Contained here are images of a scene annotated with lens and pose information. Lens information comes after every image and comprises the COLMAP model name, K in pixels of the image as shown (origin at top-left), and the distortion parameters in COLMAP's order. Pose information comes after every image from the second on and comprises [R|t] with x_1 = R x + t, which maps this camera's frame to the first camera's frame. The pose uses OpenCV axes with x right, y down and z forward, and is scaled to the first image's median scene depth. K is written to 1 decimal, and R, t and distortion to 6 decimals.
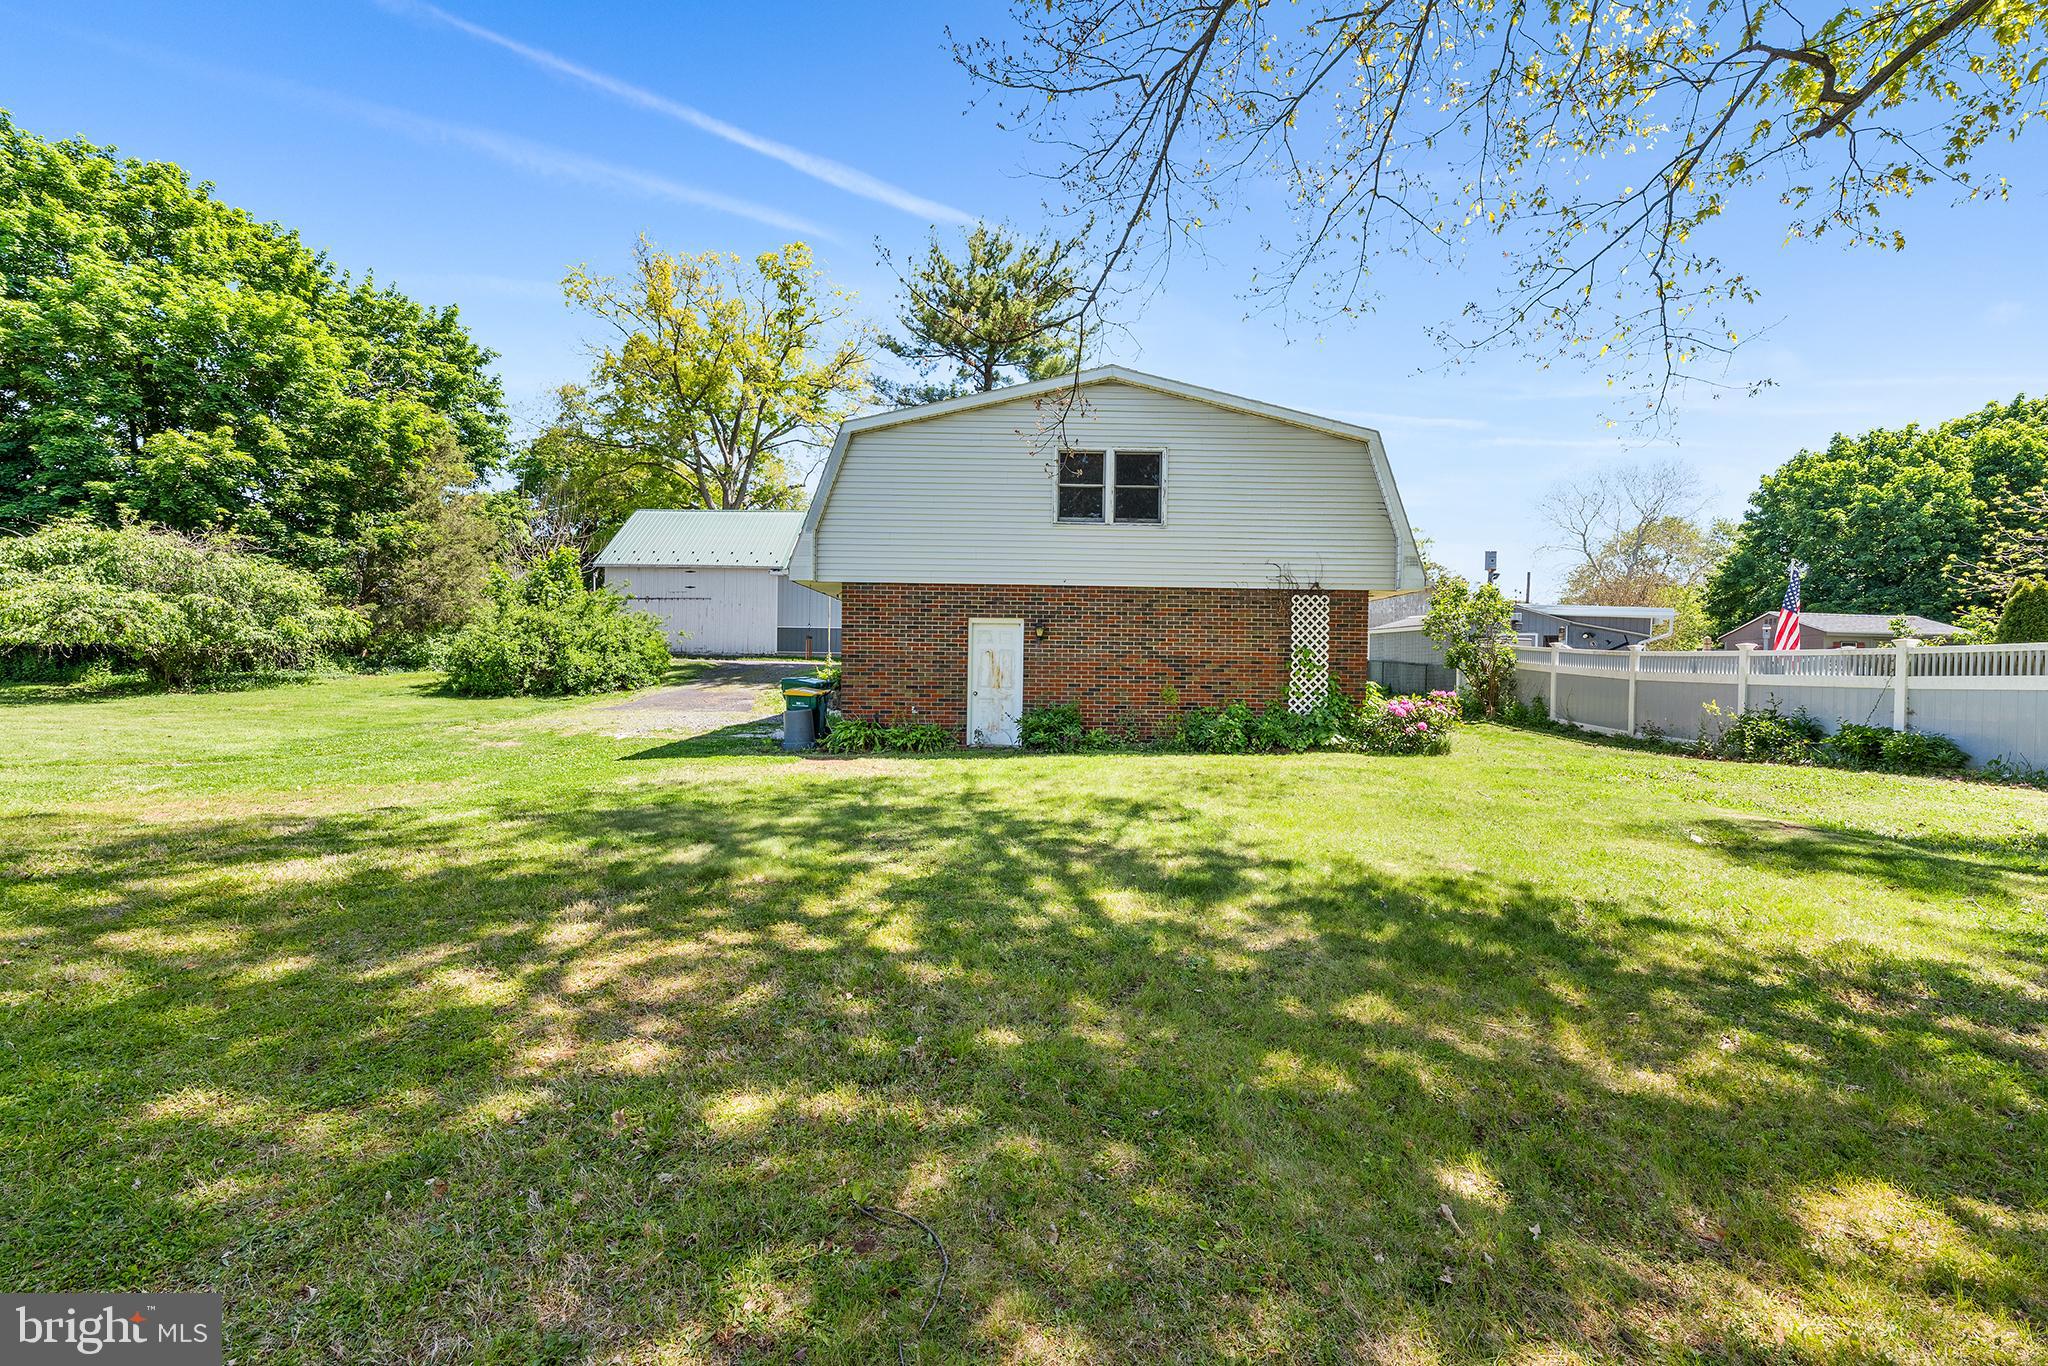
lens RADIAL K [[796.9, 0, 1023.2], [0, 796.9, 676.1], [0, 0, 1]] dist [0.000413, 0.000009]
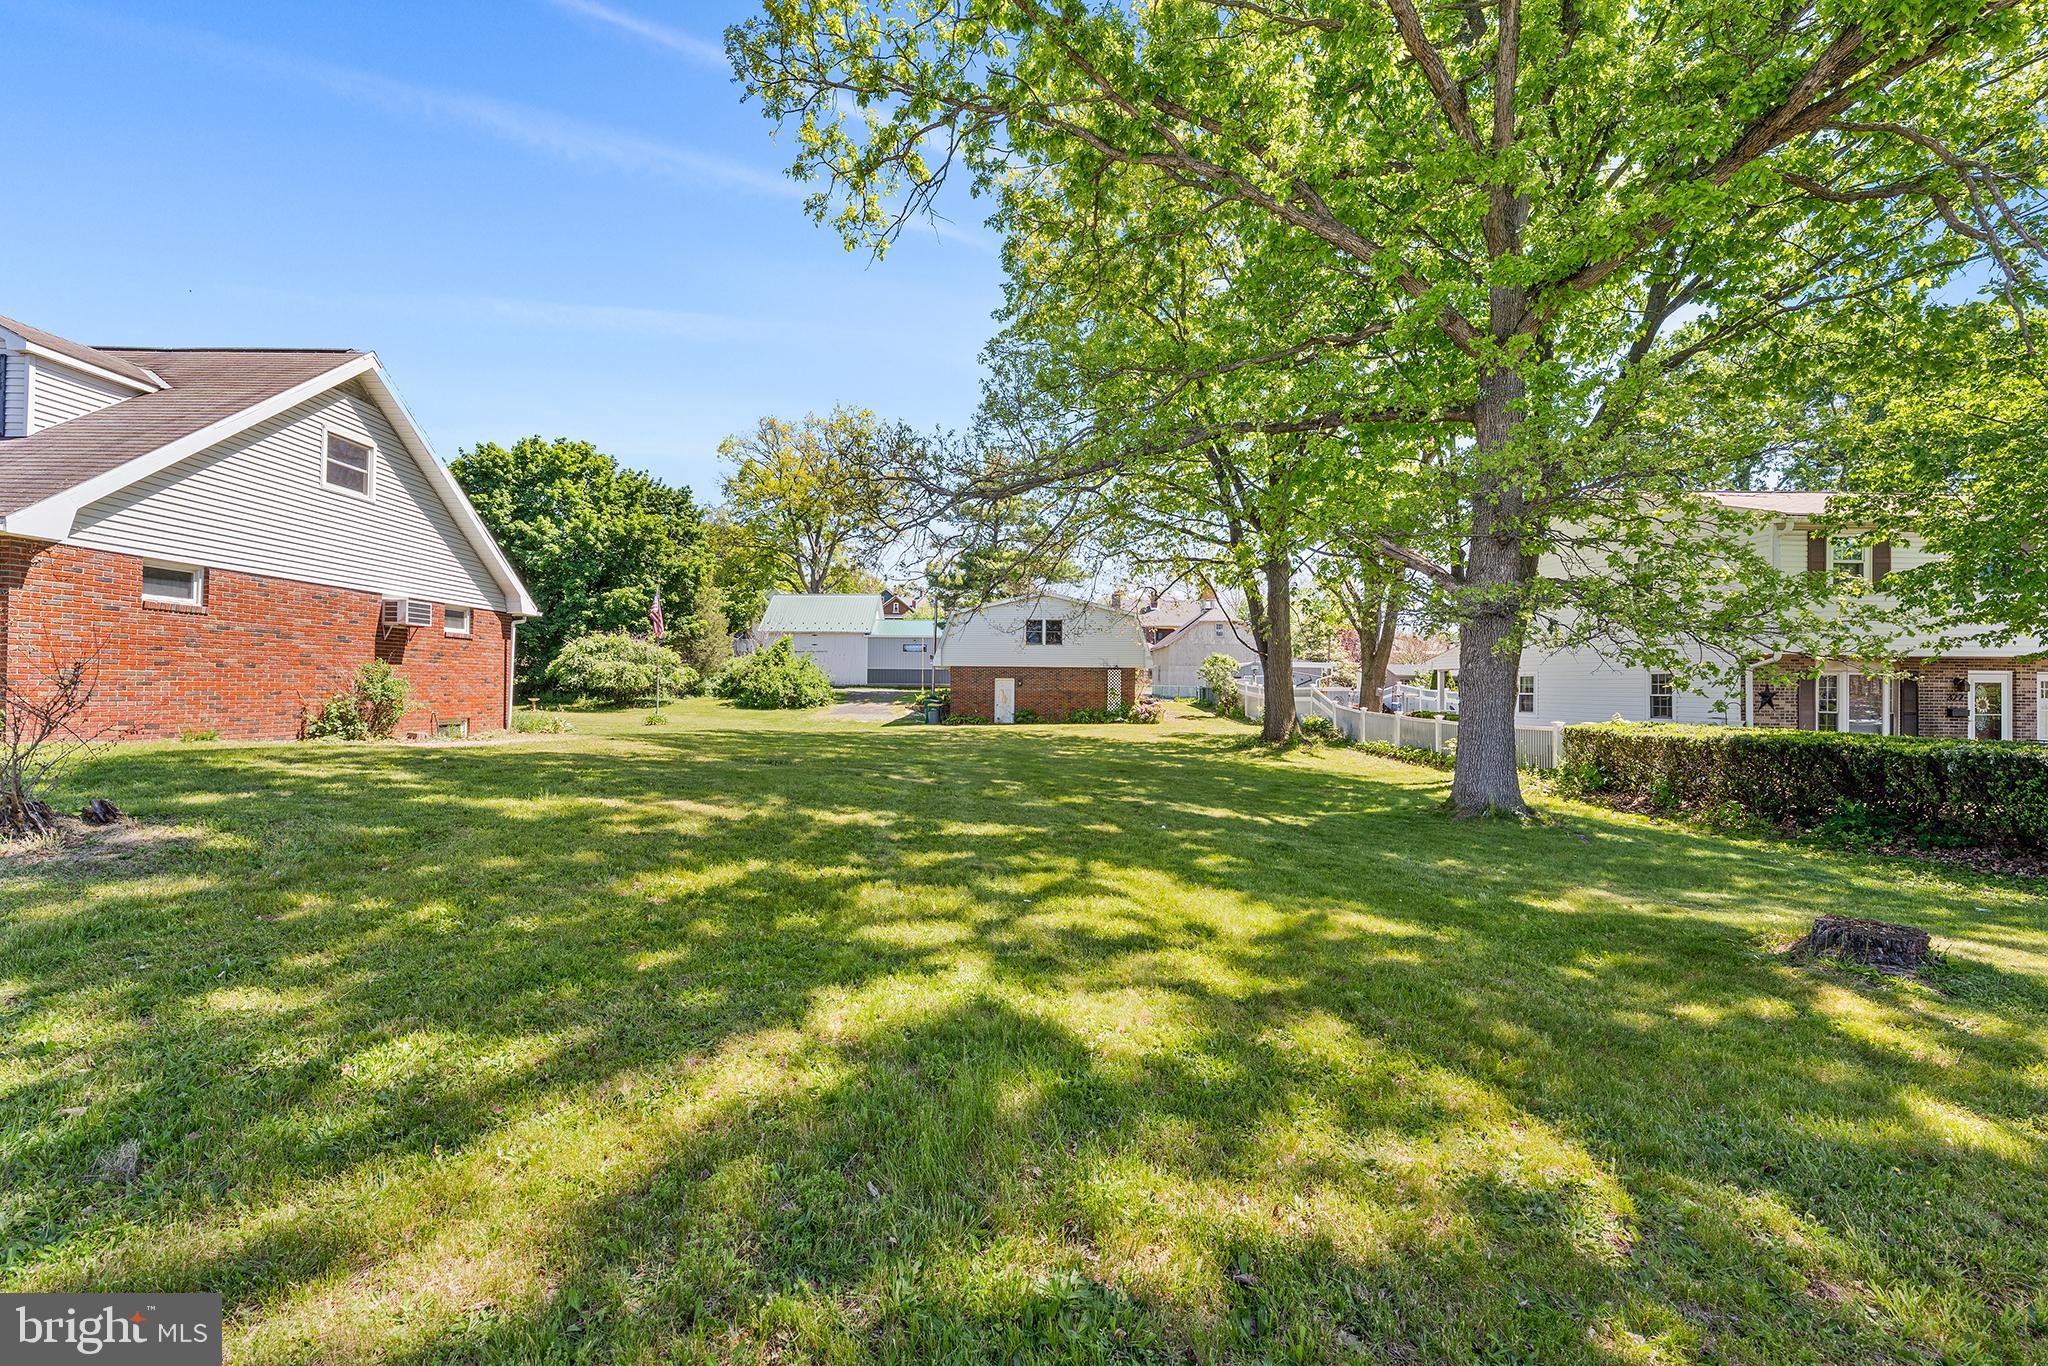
lens RADIAL K [[796.9, 0, 1023.2], [0, 796.9, 676.1], [0, 0, 1]] dist [0.000413, 0.000009]
pose [[0.999975, -0.006084, 0.003557, 0.020655], [0.006170, 0.999677, -0.024649, -0.008941], [-0.003406, 0.024670, 0.999690, -1.712486]]
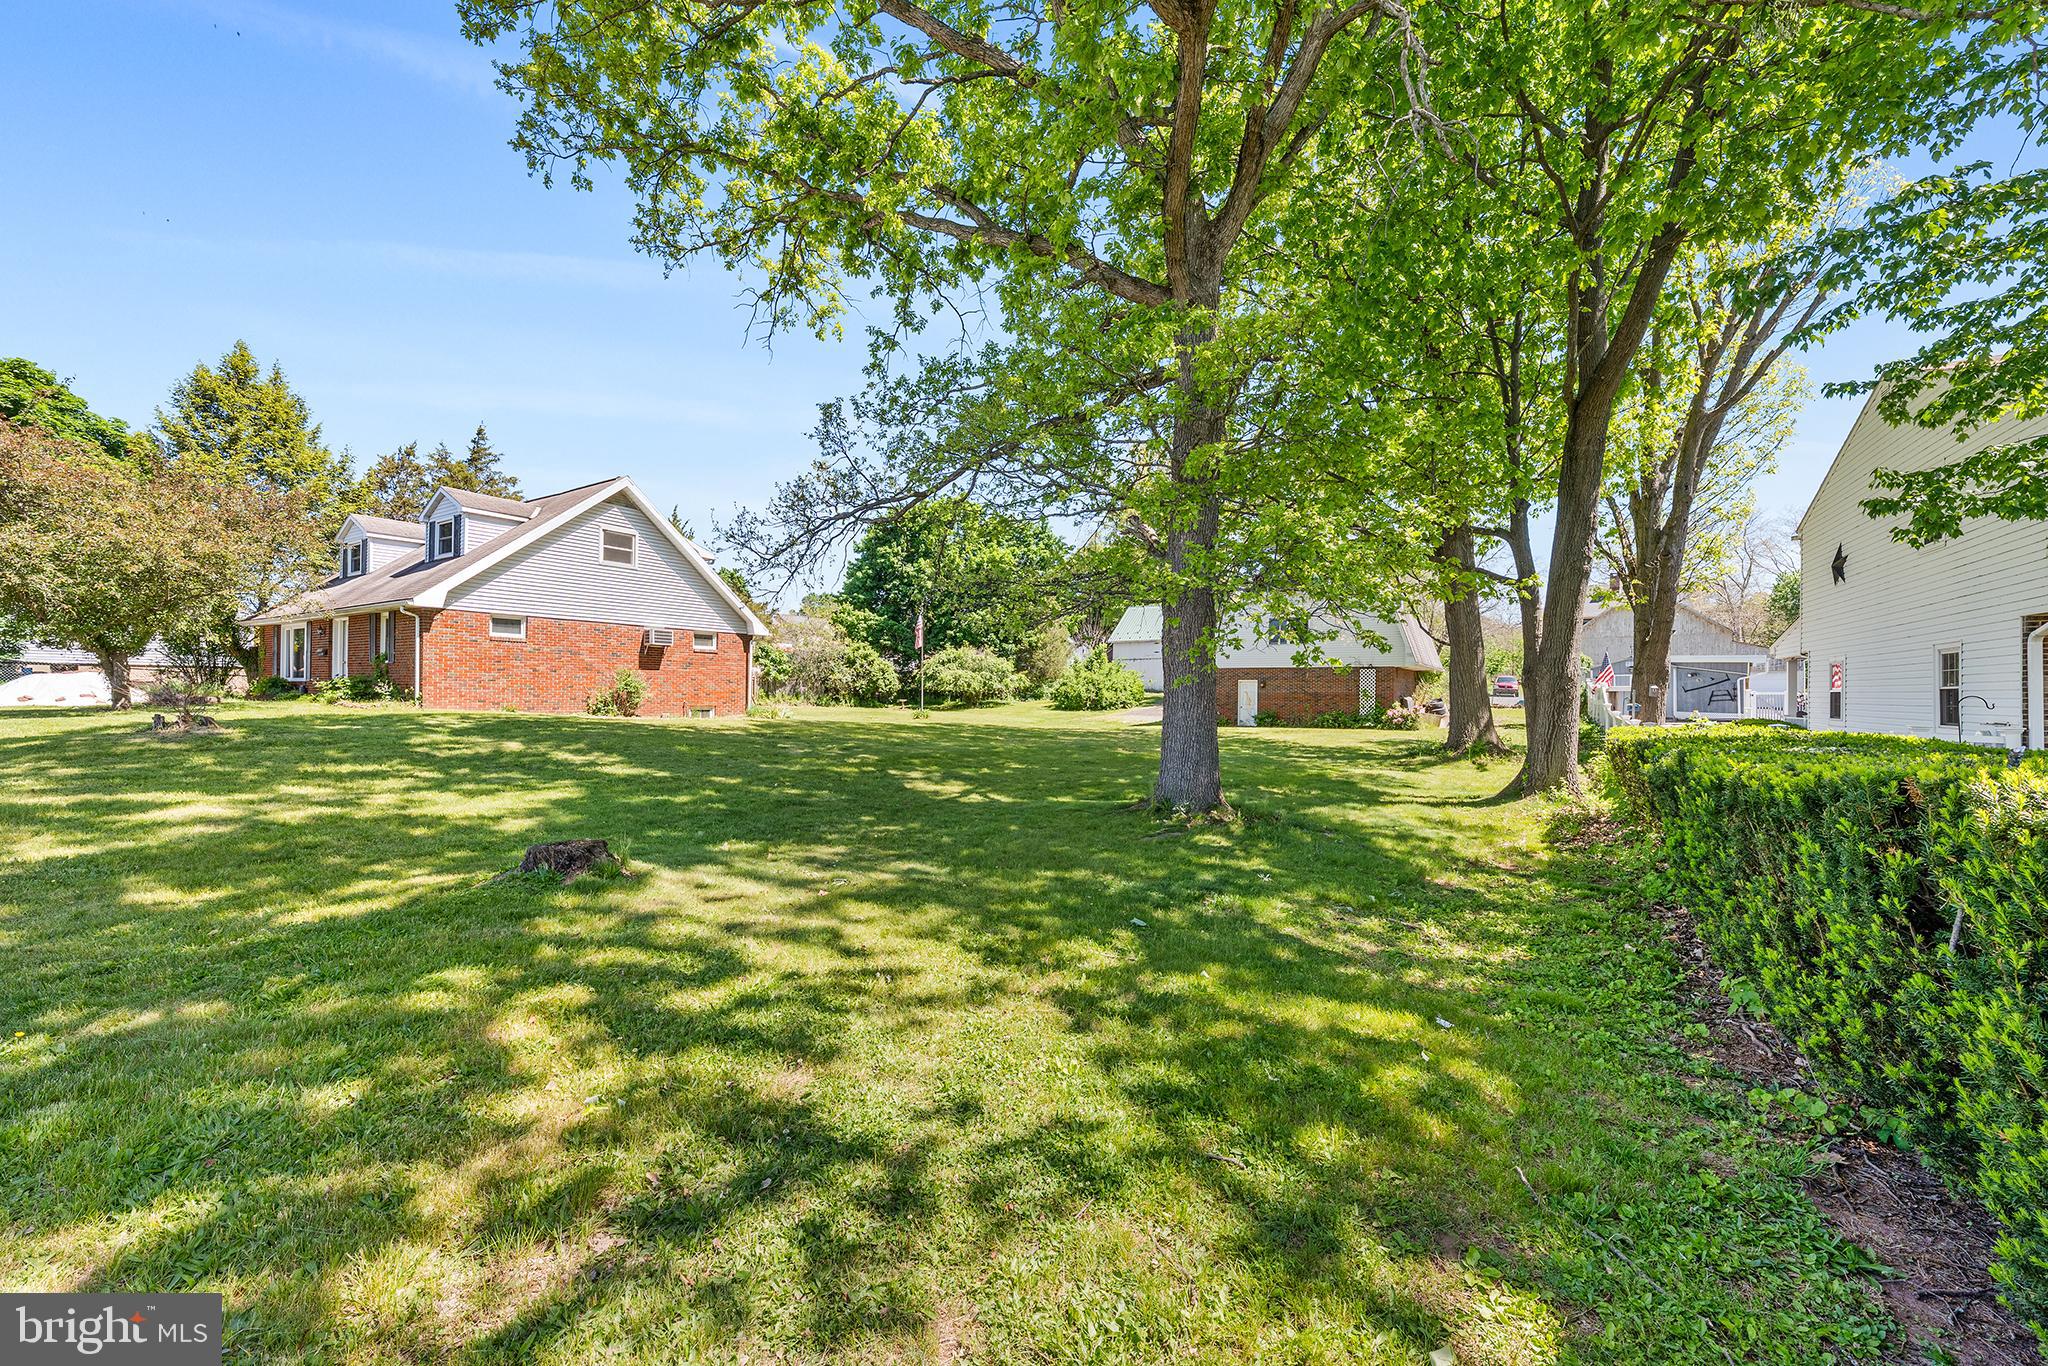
lens RADIAL K [[781.7, 0, 1024.0], [0, 781.7, 683.0], [0, 0, 1]] dist [-0.001207, -0.000039]
pose [[0.833574, -0.014695, -0.552213, 0.762885], [-0.001620, 0.999577, -0.029046, 0.017941], [0.552406, 0.025107, 0.833197, -1.578172]]
